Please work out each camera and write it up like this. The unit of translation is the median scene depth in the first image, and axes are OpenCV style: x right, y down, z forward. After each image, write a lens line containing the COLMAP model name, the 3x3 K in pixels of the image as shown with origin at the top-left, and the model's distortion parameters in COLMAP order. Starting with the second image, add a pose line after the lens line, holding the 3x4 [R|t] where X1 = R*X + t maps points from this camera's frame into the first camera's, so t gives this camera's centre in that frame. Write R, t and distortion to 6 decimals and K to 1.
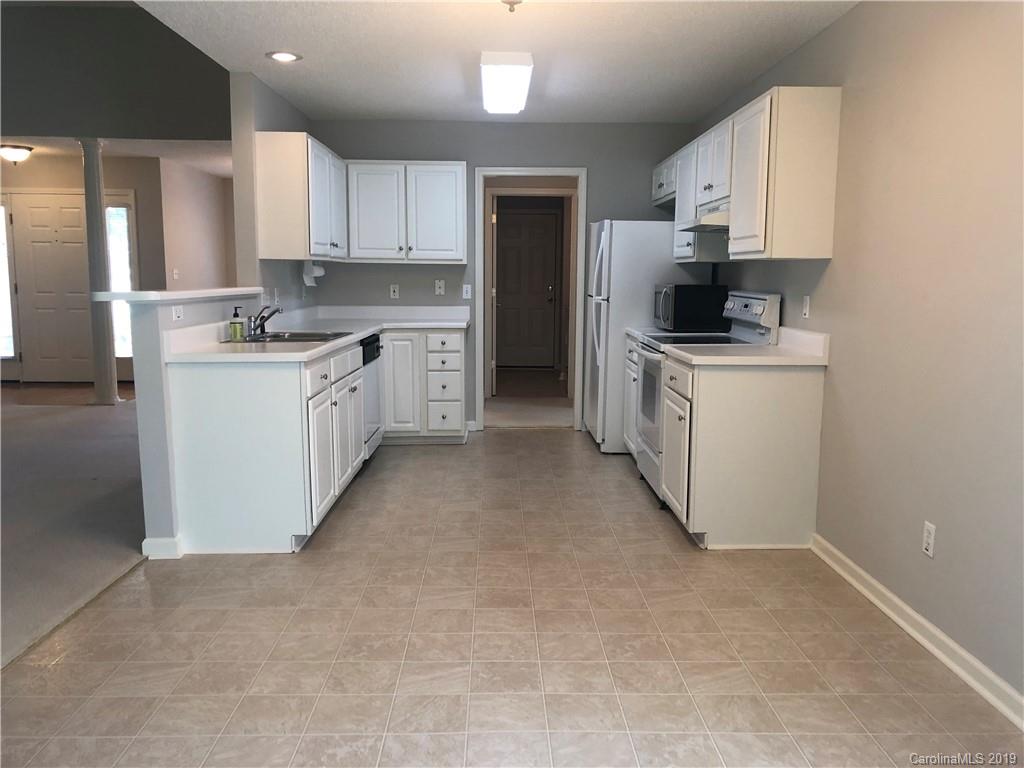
lens RADIAL K [[834.4, 0, 512.0], [0, 834.4, 384.0], [0, 0, 1]] dist [0.026076, -0.015877]
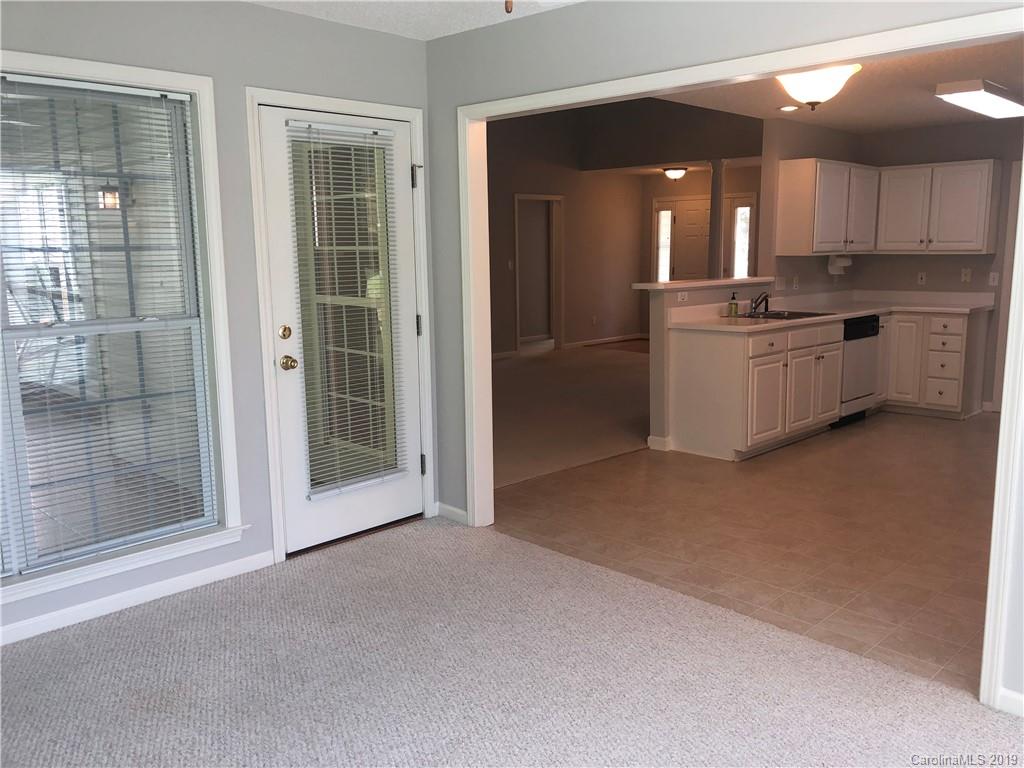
lens RADIAL K [[834.4, 0, 512.0], [0, 834.4, 384.0], [0, 0, 1]] dist [0.026076, -0.015877]
pose [[0.691312, 0.105423, -0.714824, 0.328604], [-0.080547, 0.994377, 0.068754, -0.002830], [0.718053, 0.010046, 0.695916, -0.198874]]
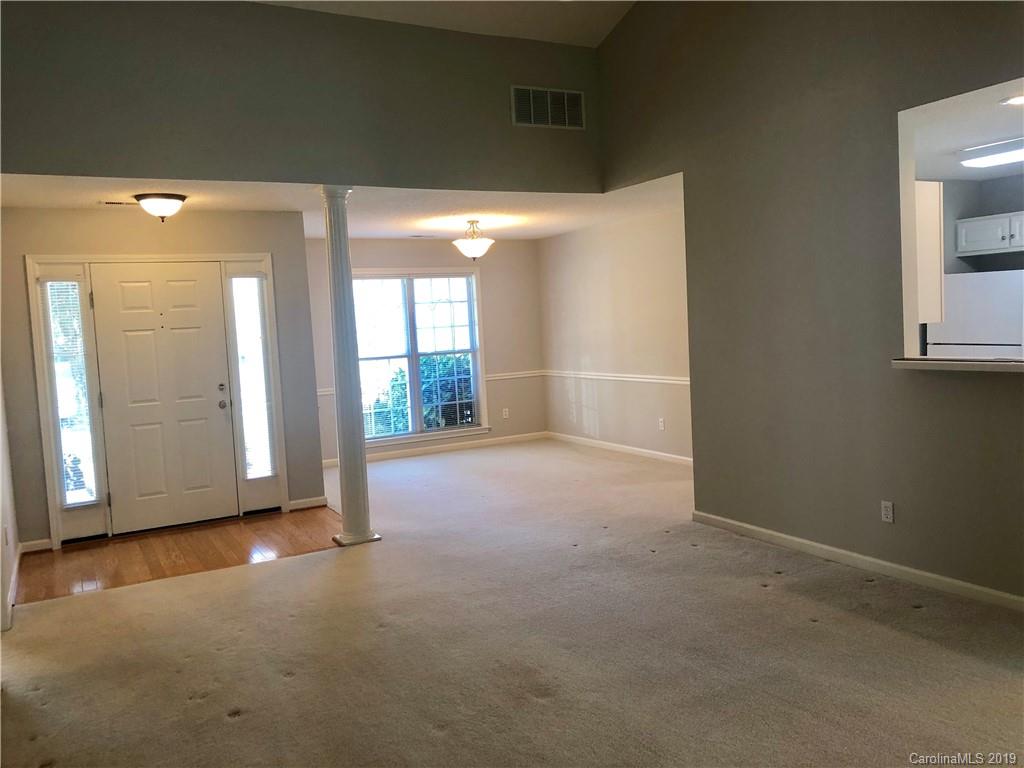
lens RADIAL K [[834.4, 0, 512.0], [0, 834.4, 384.0], [0, 0, 1]] dist [0.026076, -0.015877]
pose [[0.882916, -0.089465, 0.460928, -0.904358], [0.116503, 0.992723, -0.030480, -0.099222], [-0.454847, 0.080610, 0.886914, 0.364414]]
